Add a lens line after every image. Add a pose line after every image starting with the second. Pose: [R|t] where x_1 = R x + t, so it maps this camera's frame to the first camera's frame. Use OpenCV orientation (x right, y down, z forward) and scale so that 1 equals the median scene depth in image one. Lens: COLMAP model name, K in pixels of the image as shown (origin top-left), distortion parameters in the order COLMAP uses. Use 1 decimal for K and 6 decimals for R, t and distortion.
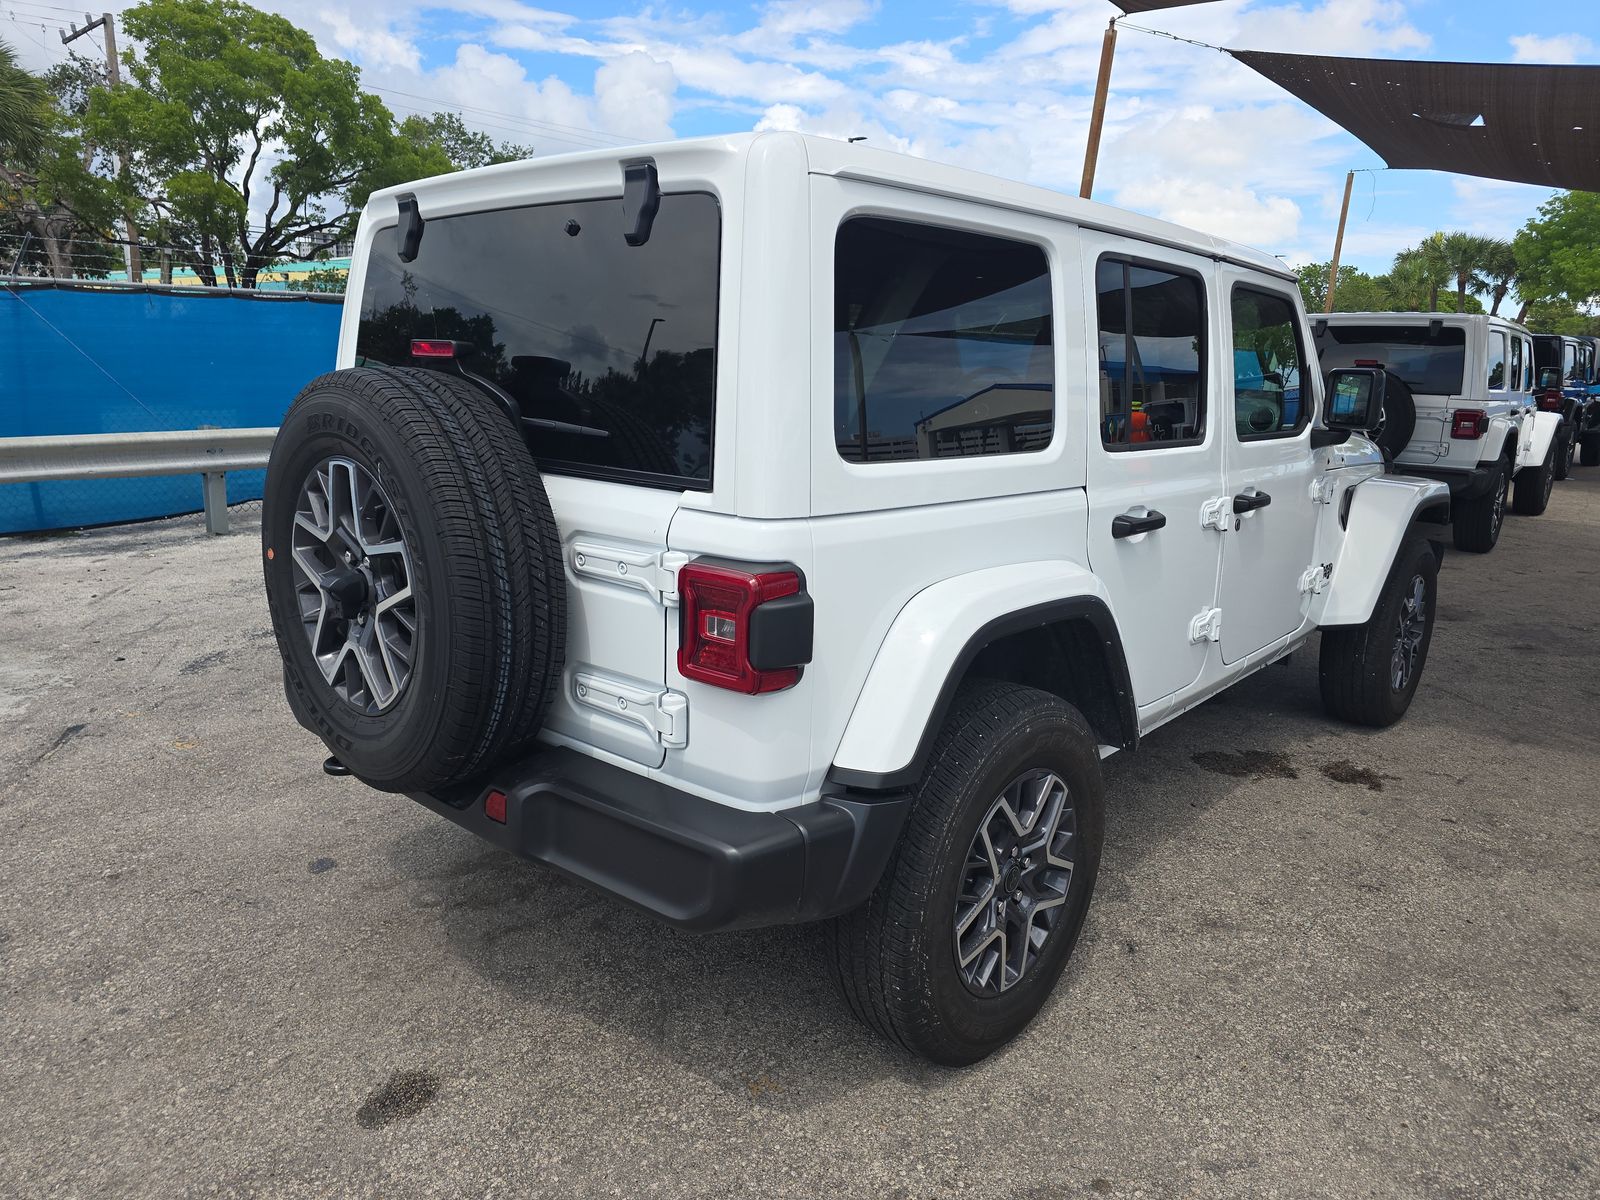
lens RADIAL K [[1099.8, 0, 799.2], [0, 1099.8, 587.5], [0, 0, 1]] dist [0.056038, -0.034917]
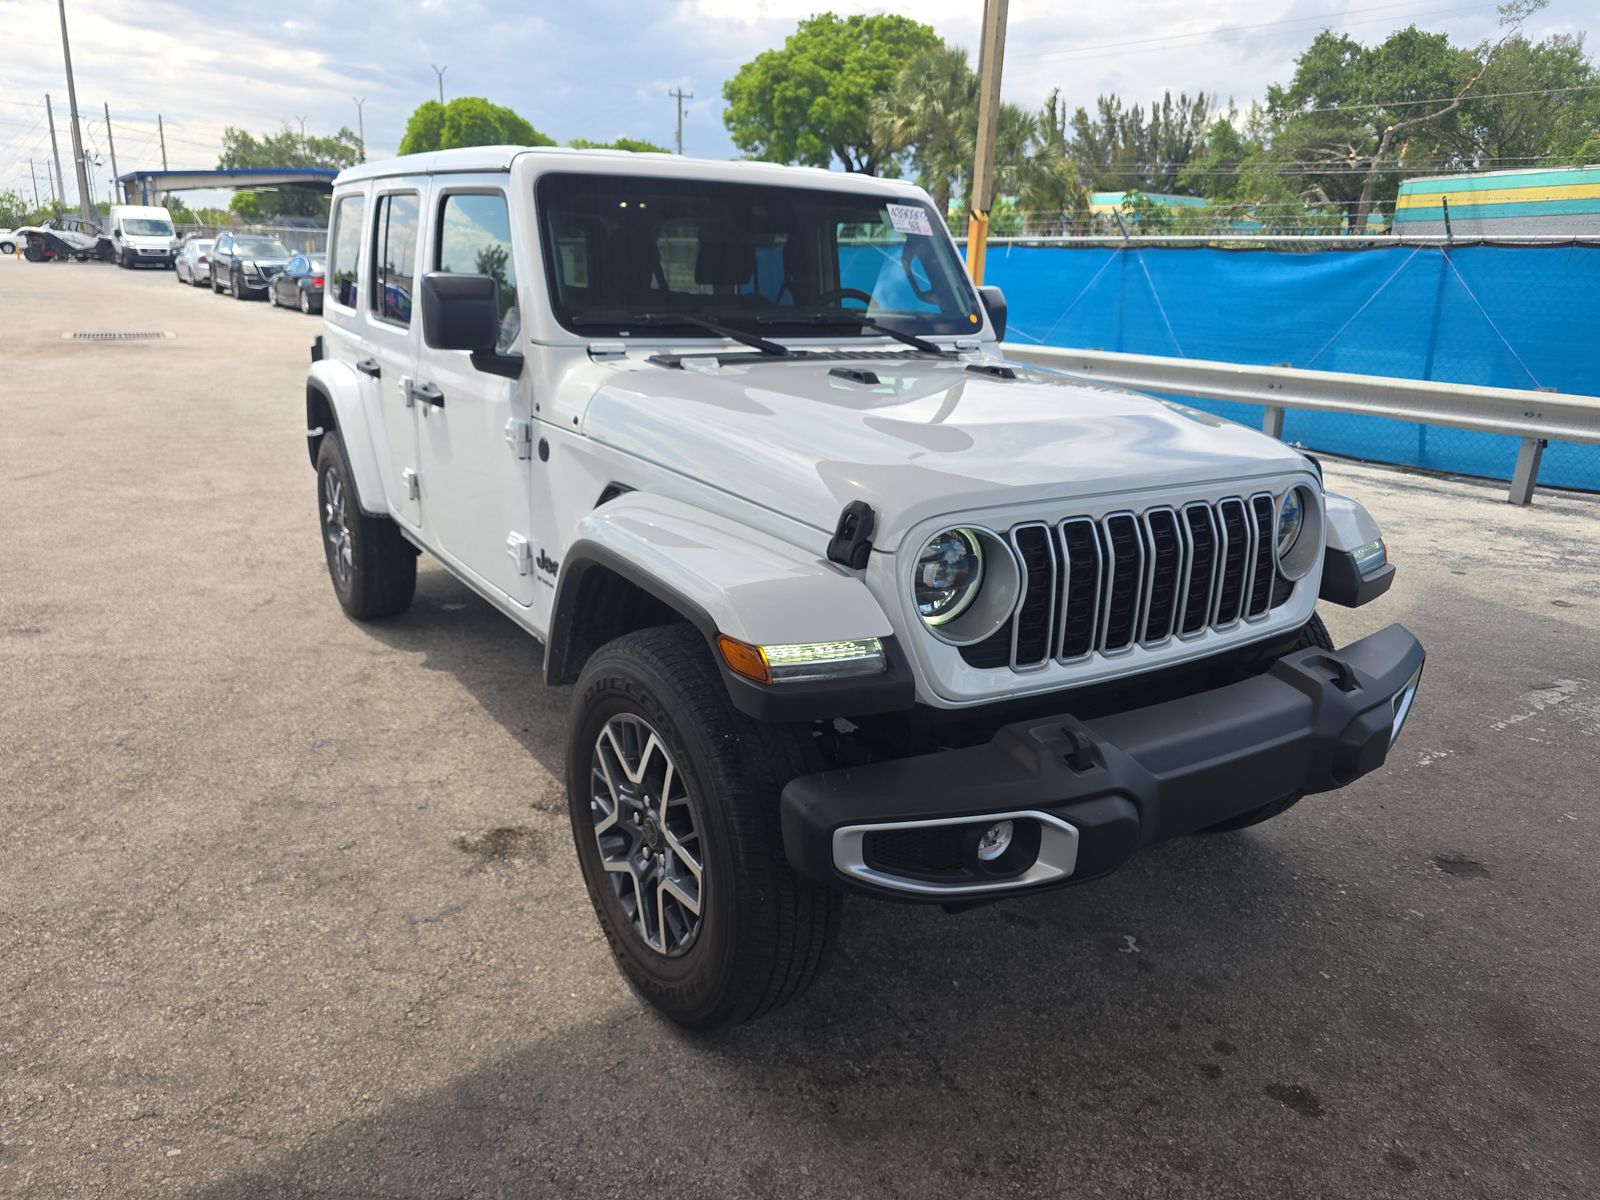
lens RADIAL K [[1099.7, 0, 800.0], [0, 1099.7, 600.0], [0, 0, 1]] dist [0.044801, -0.039200]
pose [[-0.271378, 0.246601, -0.930345, 0.996083], [-0.234386, 0.920587, 0.312384, -0.230478], [0.933497, 0.302834, -0.192027, 1.176744]]
